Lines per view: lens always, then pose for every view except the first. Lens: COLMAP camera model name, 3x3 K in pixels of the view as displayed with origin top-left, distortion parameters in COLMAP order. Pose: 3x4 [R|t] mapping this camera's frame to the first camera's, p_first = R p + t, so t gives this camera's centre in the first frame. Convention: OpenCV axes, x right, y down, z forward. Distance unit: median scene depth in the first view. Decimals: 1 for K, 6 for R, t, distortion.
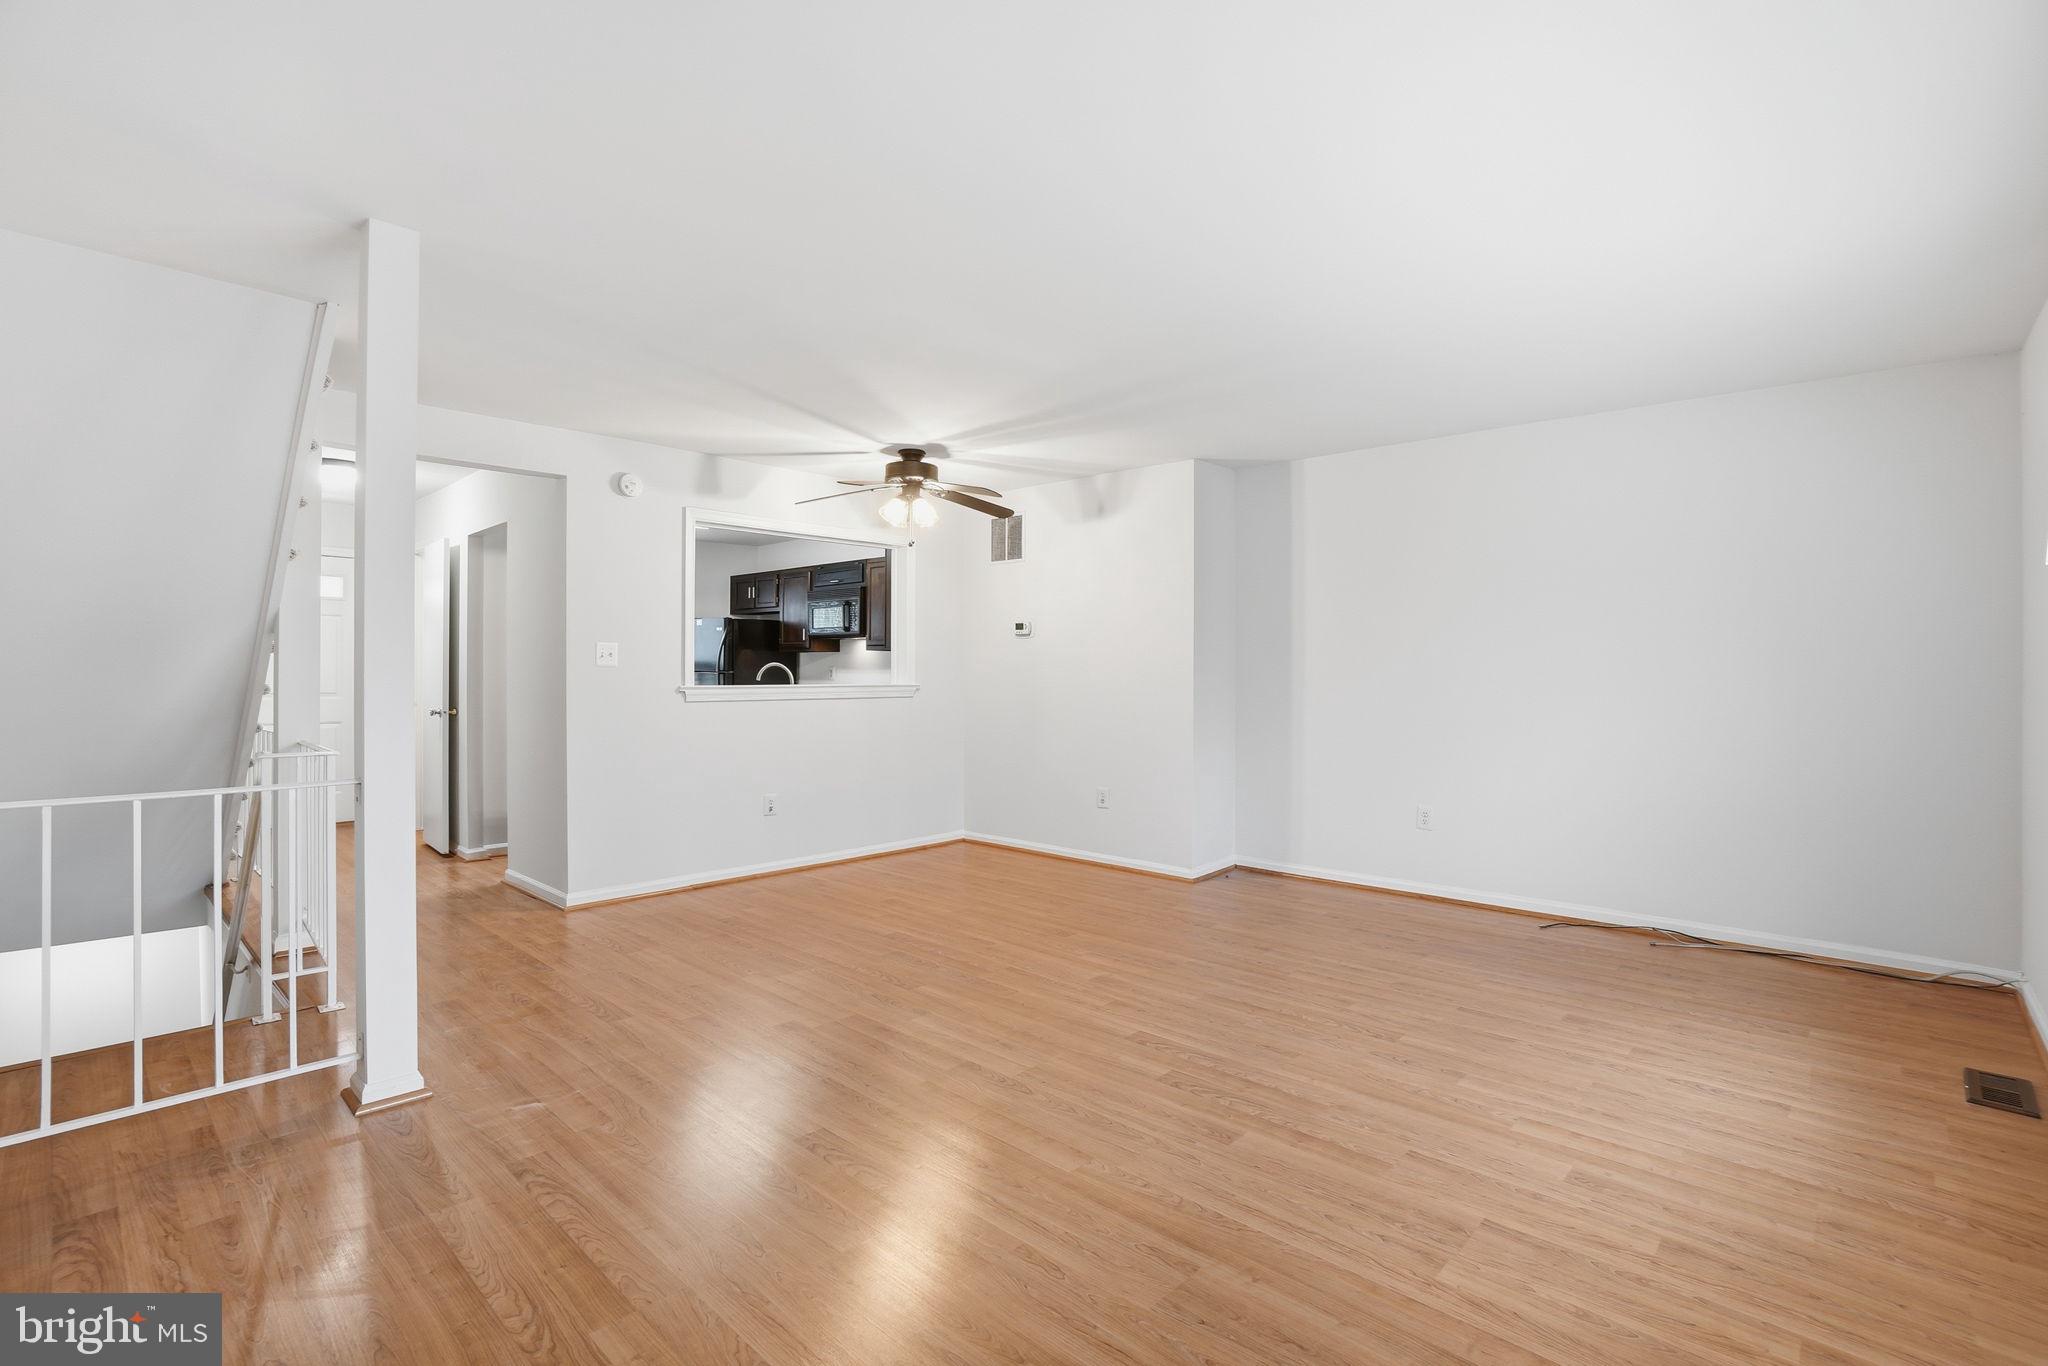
lens RADIAL K [[946.5, 0, 1023.3], [0, 946.5, 676.6], [0, 0, 1]] dist [-0.060202, 0.023753]
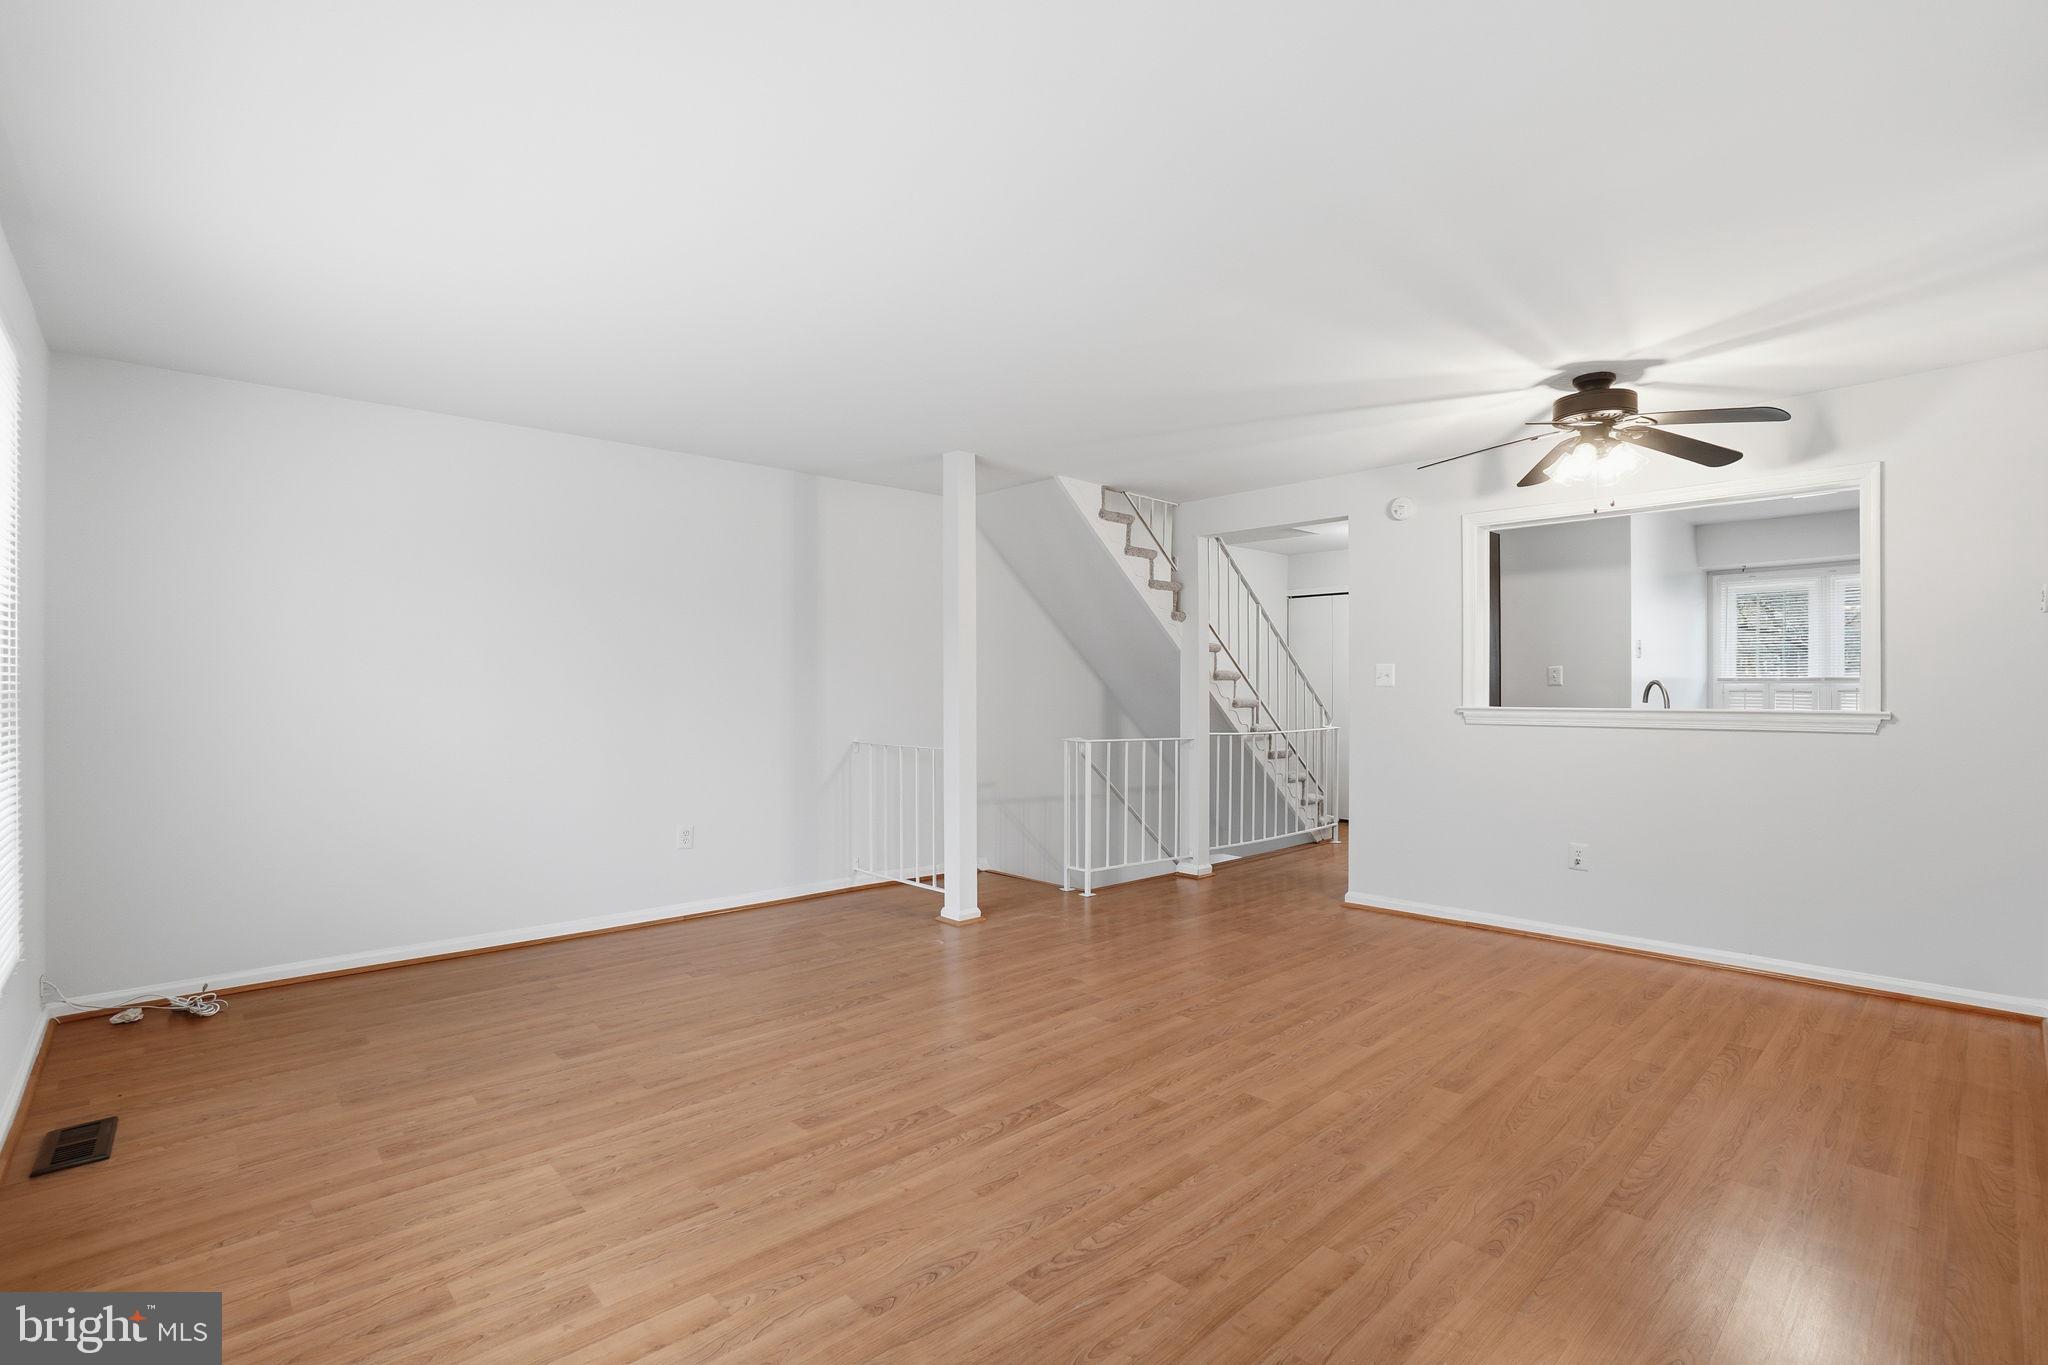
lens RADIAL K [[946.5, 0, 1023.3], [0, 946.5, 676.1], [0, 0, 1]] dist [-0.060202, 0.023753]
pose [[-0.065255, -0.019037, -0.997687, 1.075292], [-0.005501, 0.999810, -0.018718, -0.004253], [0.997853, 0.004267, -0.065347, 1.099234]]
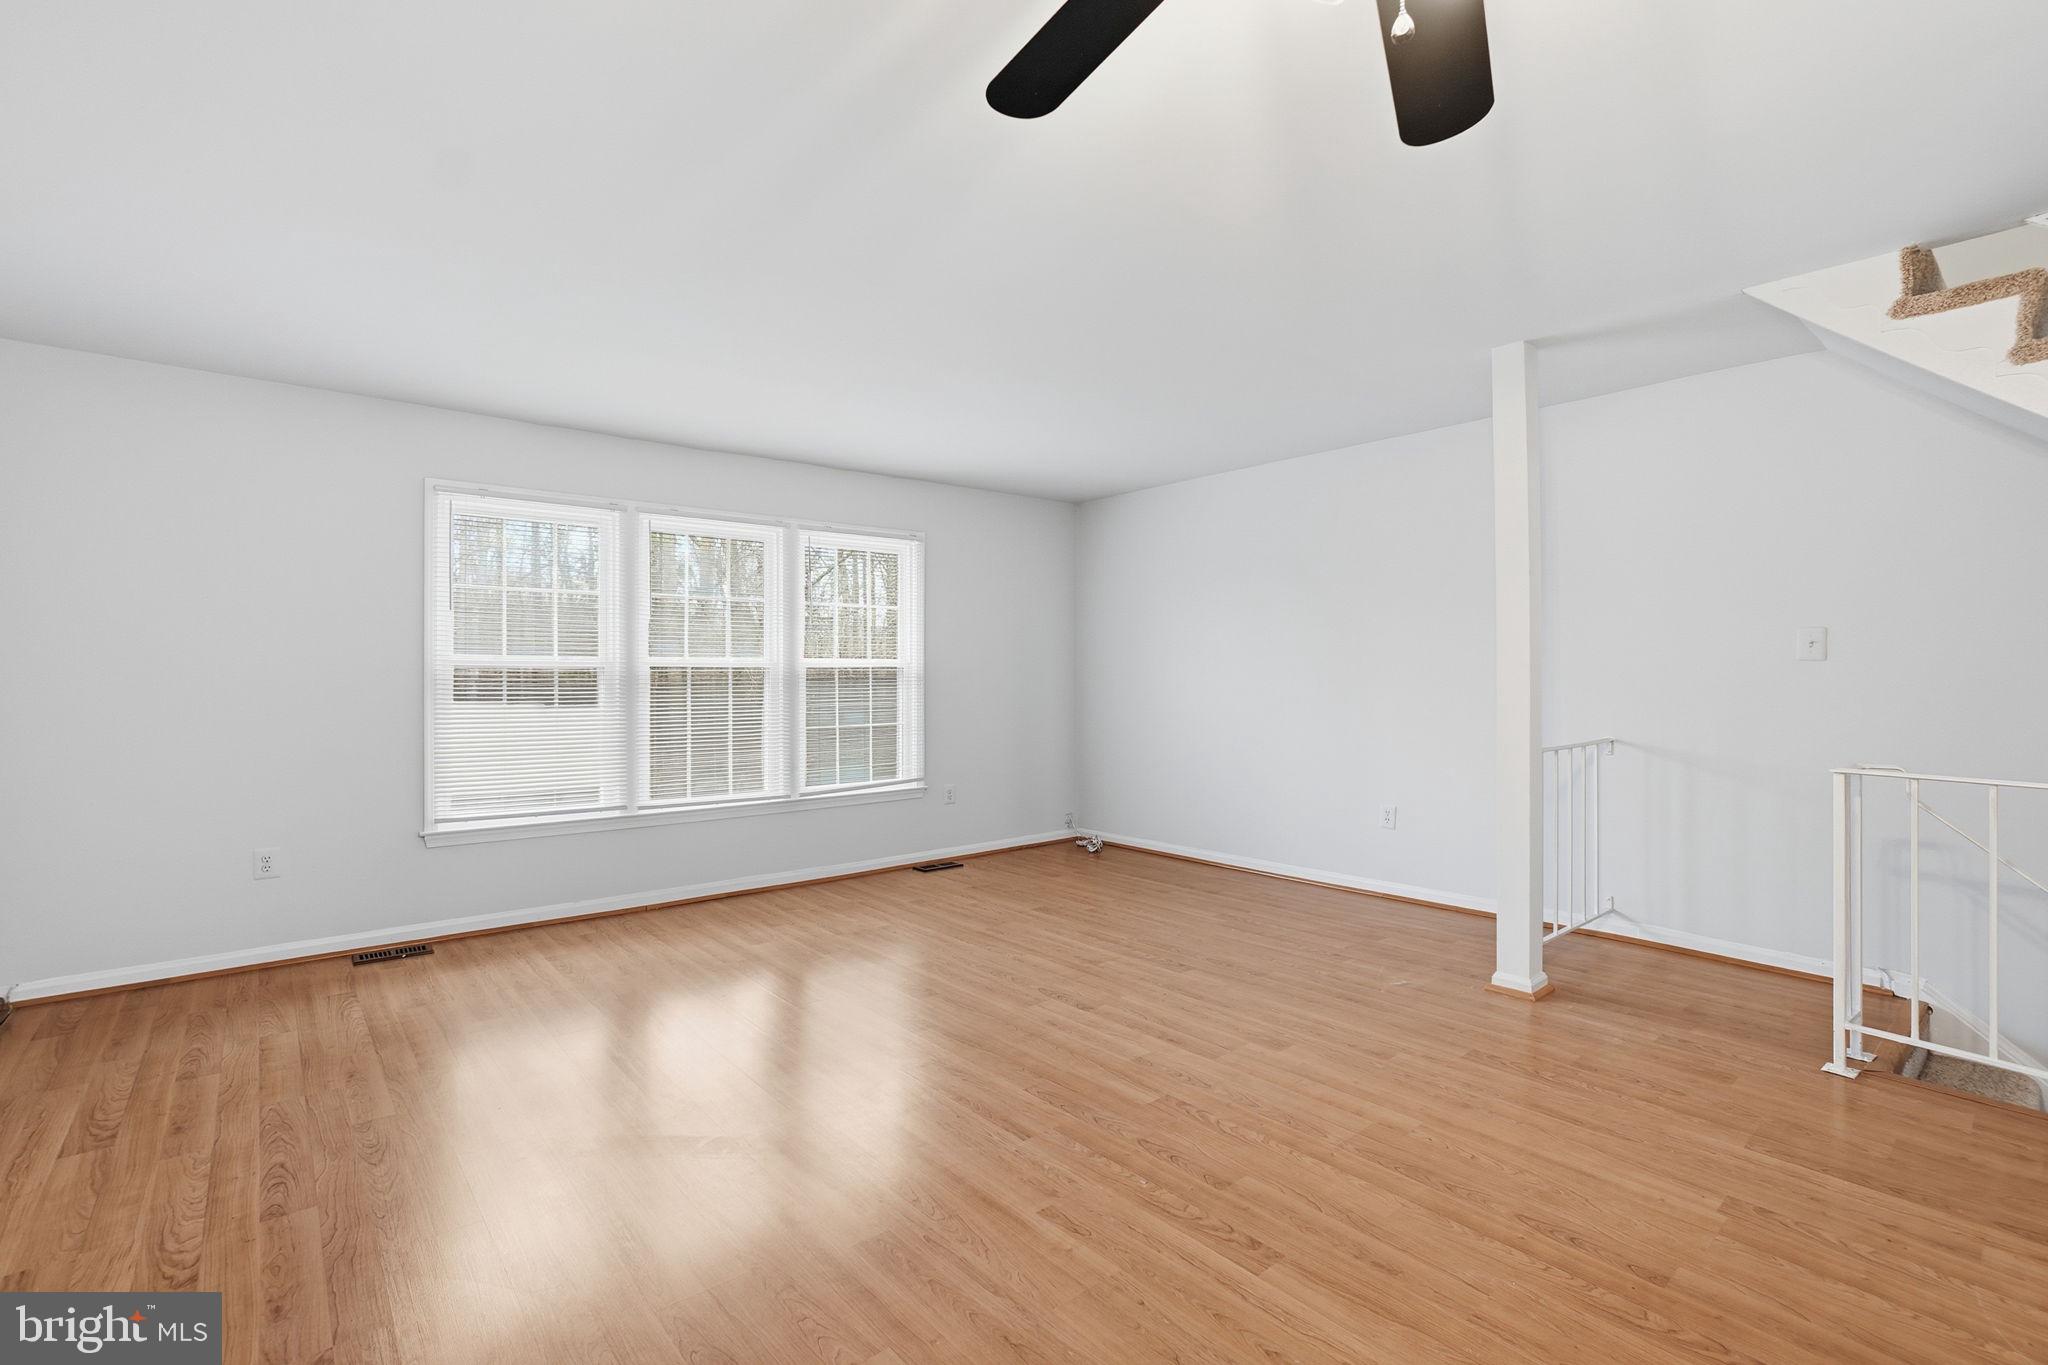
lens RADIAL K [[929.2, 0, 1021.2], [0, 929.2, 674.0], [0, 0, 1]] dist [-0.052376, 0.021022]
pose [[-0.992915, -0.002224, 0.118804, -0.112095], [-0.001513, 0.999980, 0.006079, -0.011582], [-0.118815, 0.005856, -0.992899, 2.125235]]
